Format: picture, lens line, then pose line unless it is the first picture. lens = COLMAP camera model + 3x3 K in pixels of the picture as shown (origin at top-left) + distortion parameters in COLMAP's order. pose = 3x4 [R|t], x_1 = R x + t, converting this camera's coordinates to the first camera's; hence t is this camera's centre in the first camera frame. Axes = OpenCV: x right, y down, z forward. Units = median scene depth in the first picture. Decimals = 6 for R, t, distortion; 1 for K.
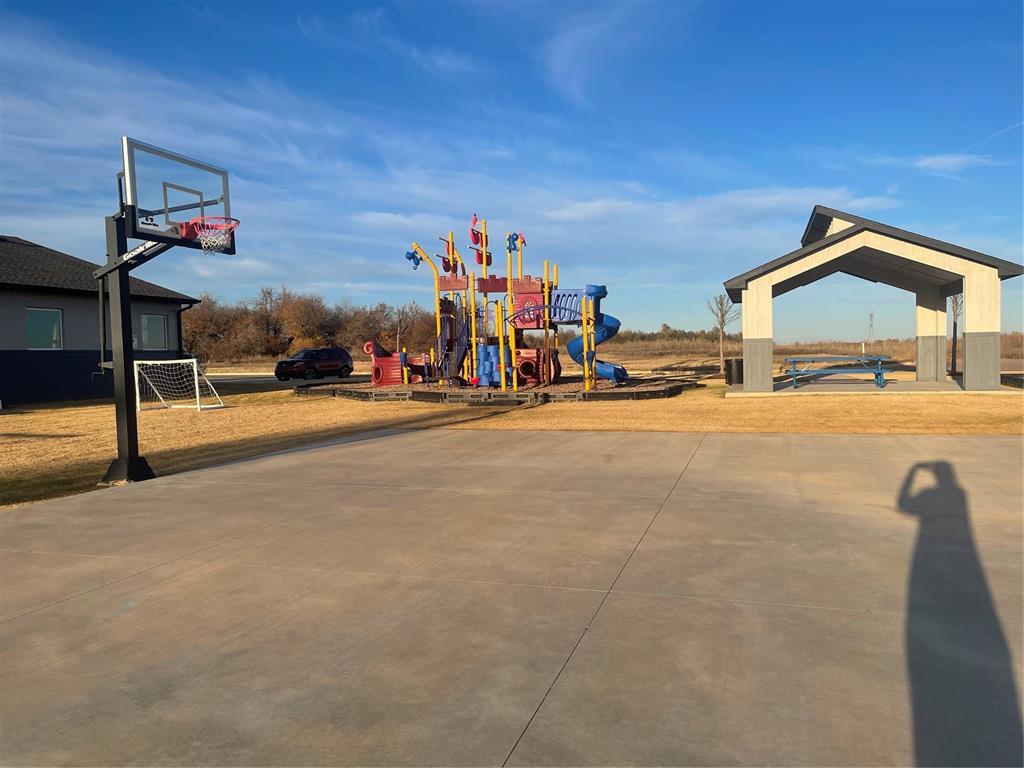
lens RADIAL K [[764.4, 0, 510.0], [0, 764.4, 382.6], [0, 0, 1]] dist [0.079657, -0.105024]
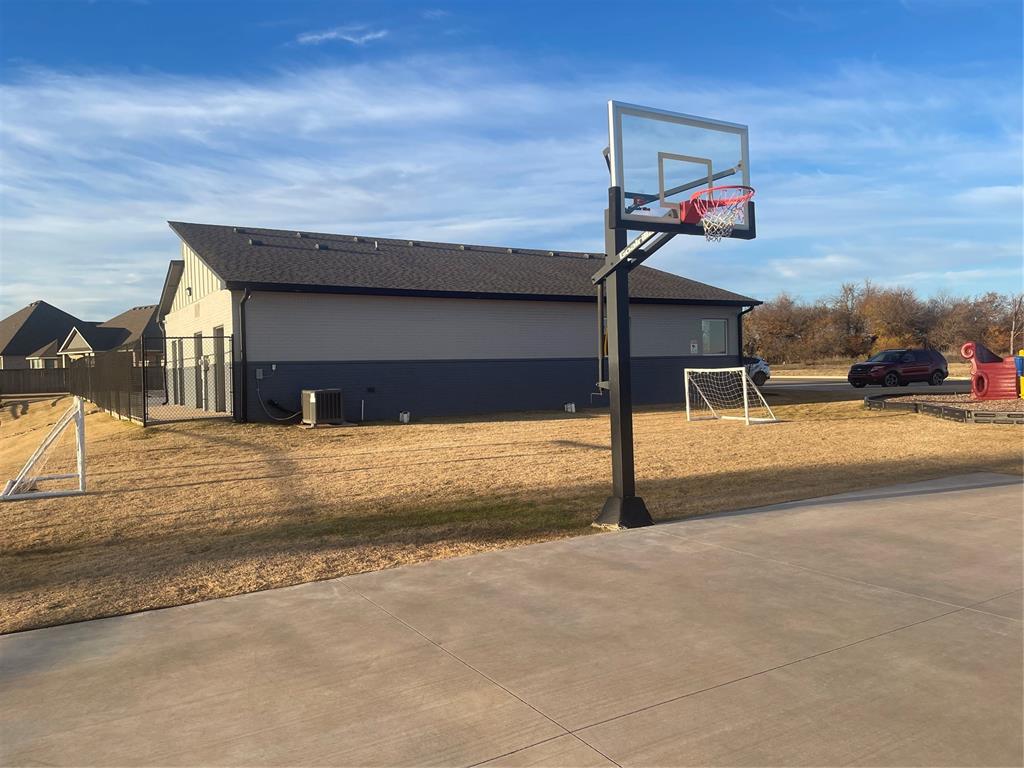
lens RADIAL K [[764.4, 0, 510.0], [0, 764.4, 382.6], [0, 0, 1]] dist [0.079657, -0.105024]
pose [[0.752107, 0.017863, -0.658798, -0.020697], [-0.017624, 0.999820, 0.006990, -0.013726], [0.658805, 0.006353, 0.752287, 0.141313]]
